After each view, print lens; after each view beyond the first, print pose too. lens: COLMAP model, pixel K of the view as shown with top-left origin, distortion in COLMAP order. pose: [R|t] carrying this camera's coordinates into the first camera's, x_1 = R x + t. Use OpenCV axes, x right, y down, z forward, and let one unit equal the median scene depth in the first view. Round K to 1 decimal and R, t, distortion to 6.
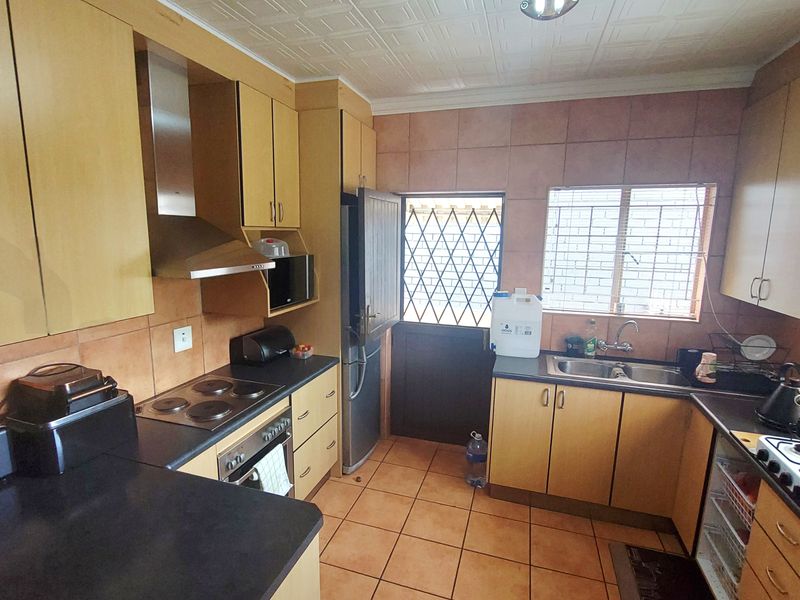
lens RADIAL K [[421.3, 0, 395.3], [0, 421.3, 303.7], [0, 0, 1]] dist [-0.002571, -0.000971]
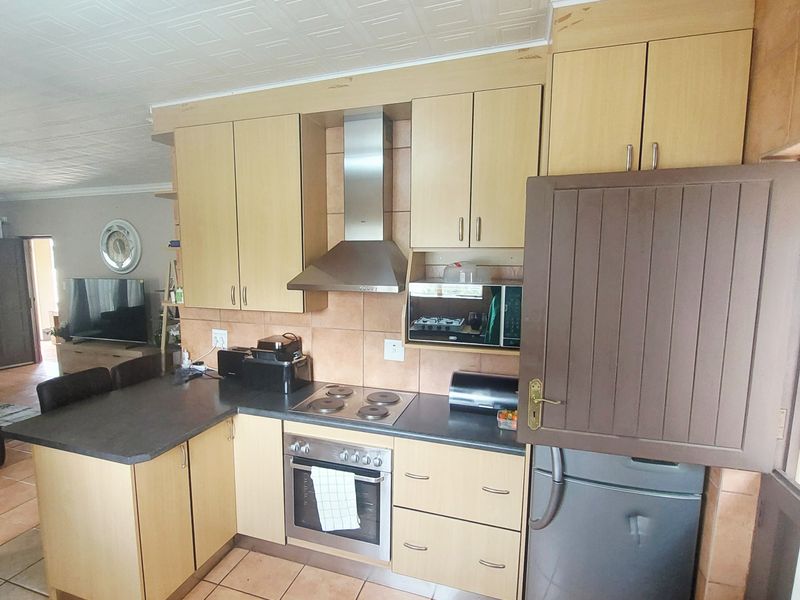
lens RADIAL K [[421.3, 0, 401.9], [0, 421.3, 315.2], [0, 0, 1]] dist [-0.002571, -0.000971]
pose [[0.003707, 0.108174, -0.994125, 0.608511], [-0.177707, 0.978380, 0.105798, -0.131045], [0.984077, 0.176270, 0.022850, 0.977839]]
